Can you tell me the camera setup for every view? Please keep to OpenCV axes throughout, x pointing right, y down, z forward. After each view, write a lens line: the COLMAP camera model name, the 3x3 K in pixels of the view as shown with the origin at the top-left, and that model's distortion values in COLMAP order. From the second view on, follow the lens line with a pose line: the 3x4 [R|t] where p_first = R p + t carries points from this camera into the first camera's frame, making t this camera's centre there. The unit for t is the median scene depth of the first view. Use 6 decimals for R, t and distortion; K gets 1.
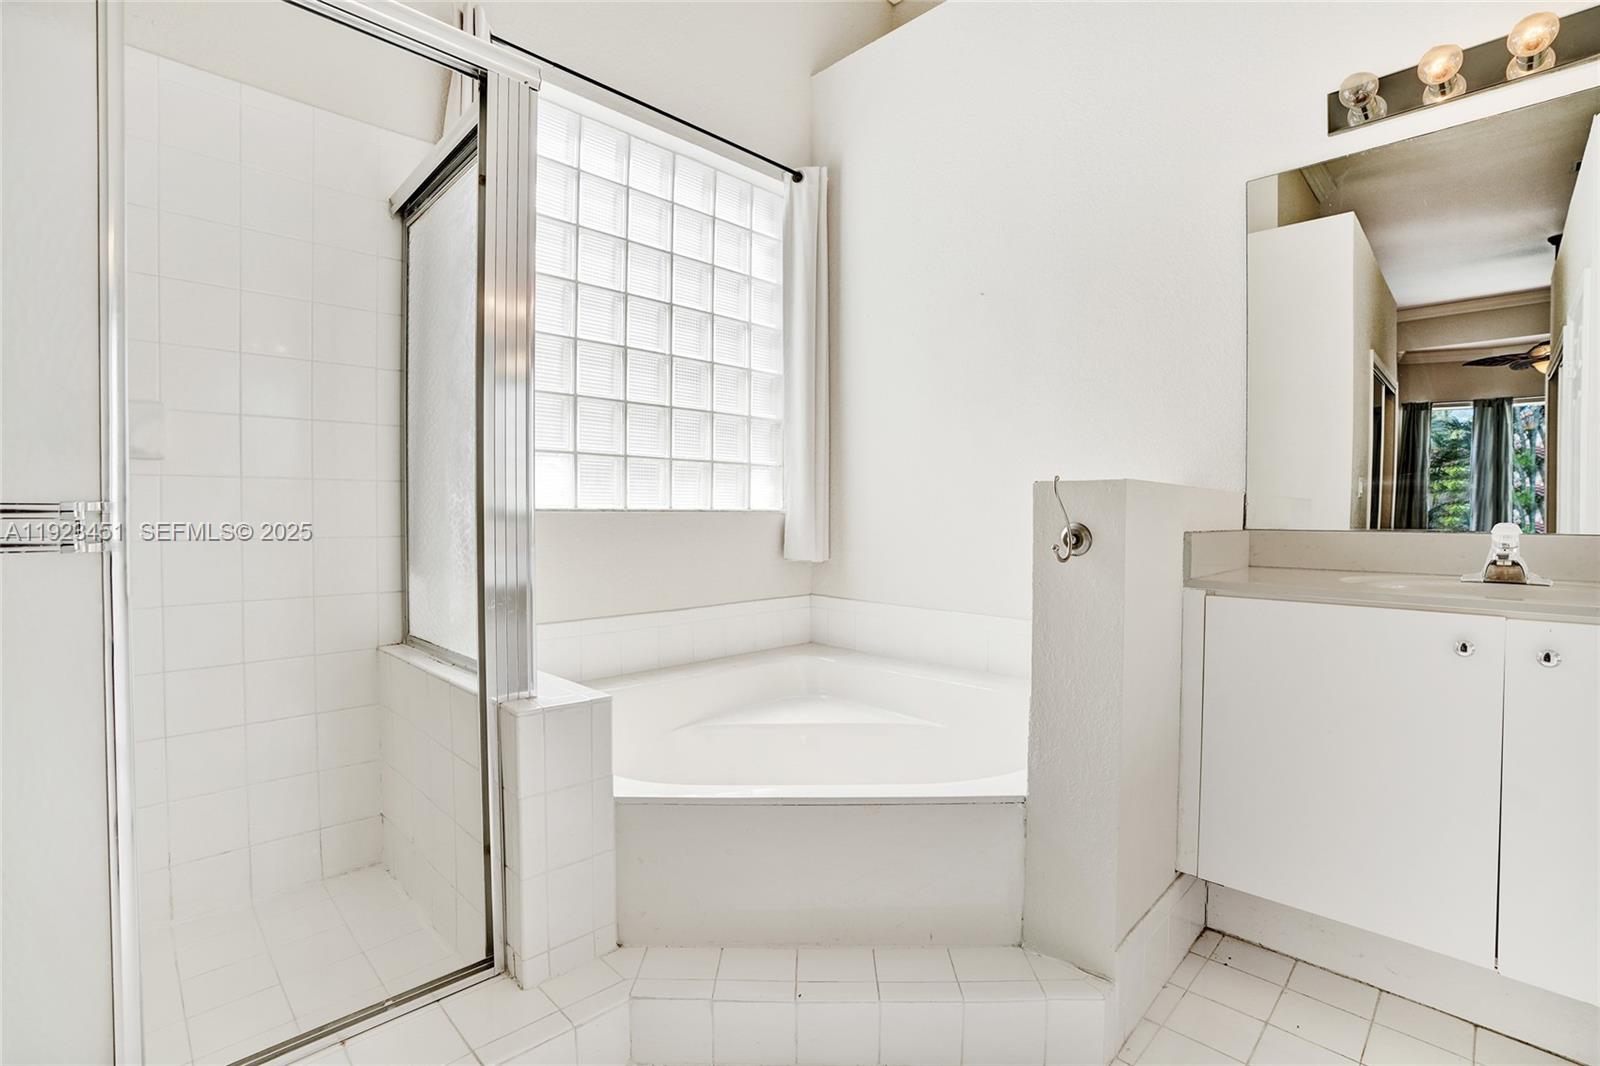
lens RADIAL K [[745.6, 0, 802.5], [0, 745.6, 527.7], [0, 0, 1]] dist [-0.057589, 0.027956]
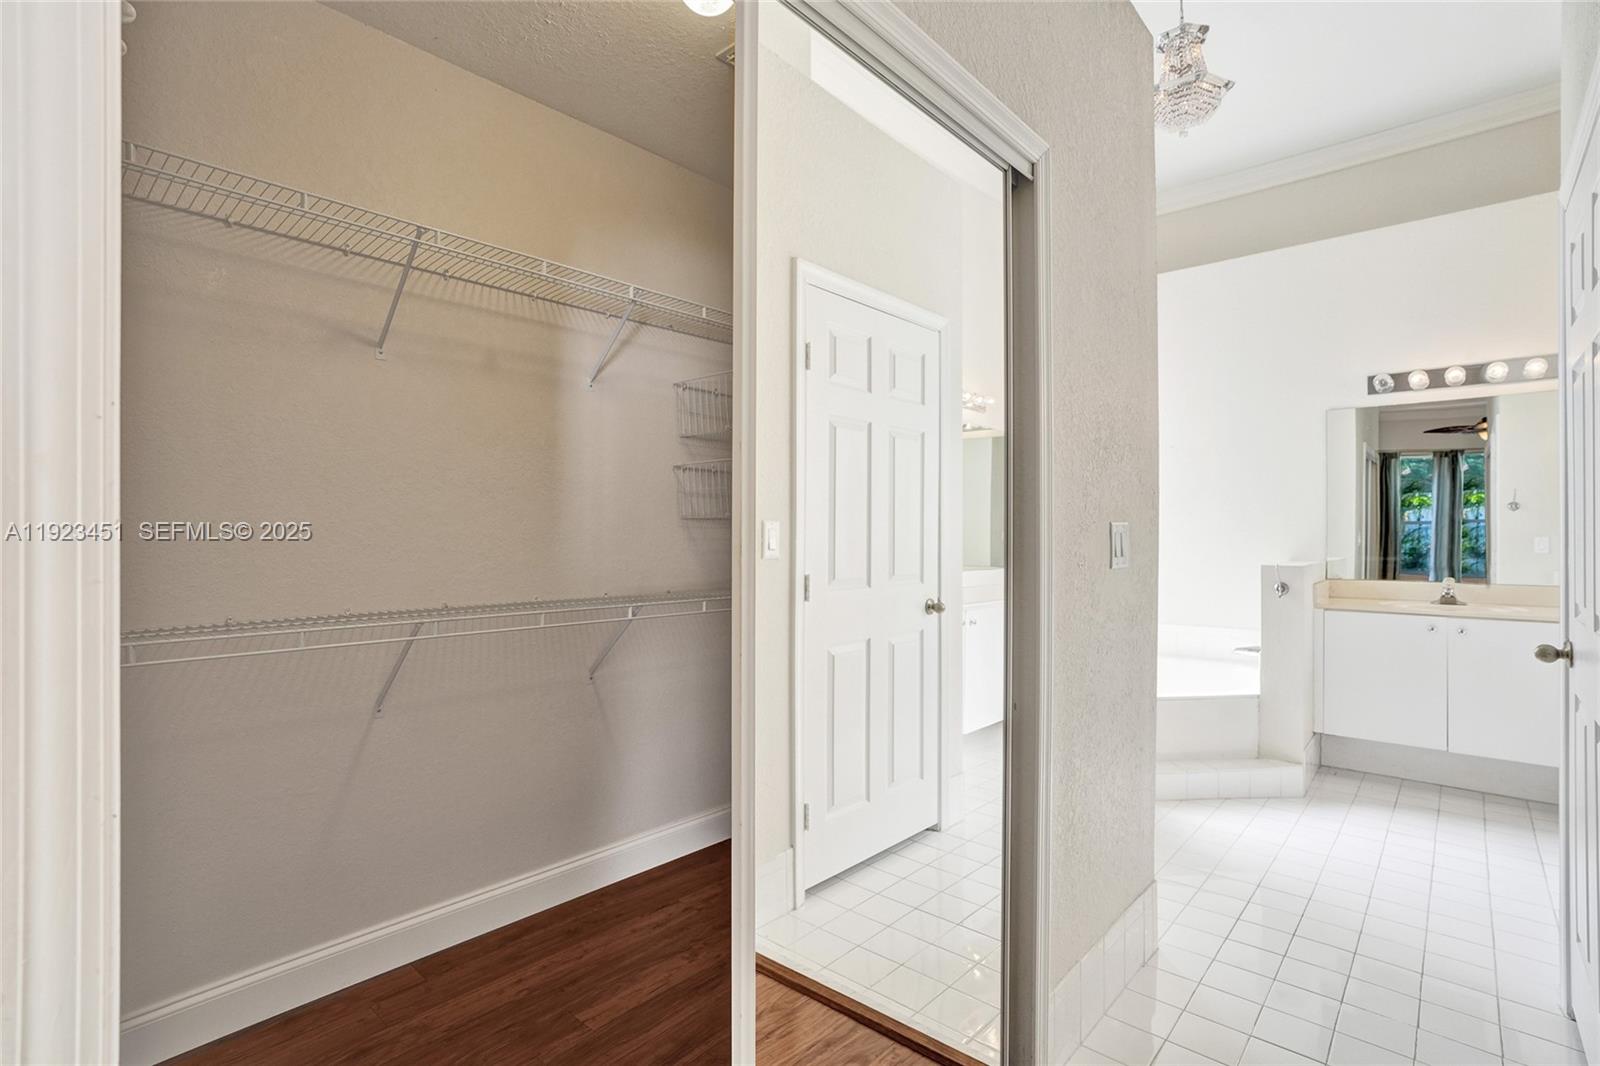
lens RADIAL K [[763.0, 0, 800.0], [0, 763.0, 533.0], [0, 0, 1]] dist [-0.057635, 0.031448]
pose [[0.999167, -0.003446, 0.040672, -0.690942], [0.004253, 0.999795, -0.019772, -0.065264], [-0.040596, 0.019929, 0.998977, -0.744748]]
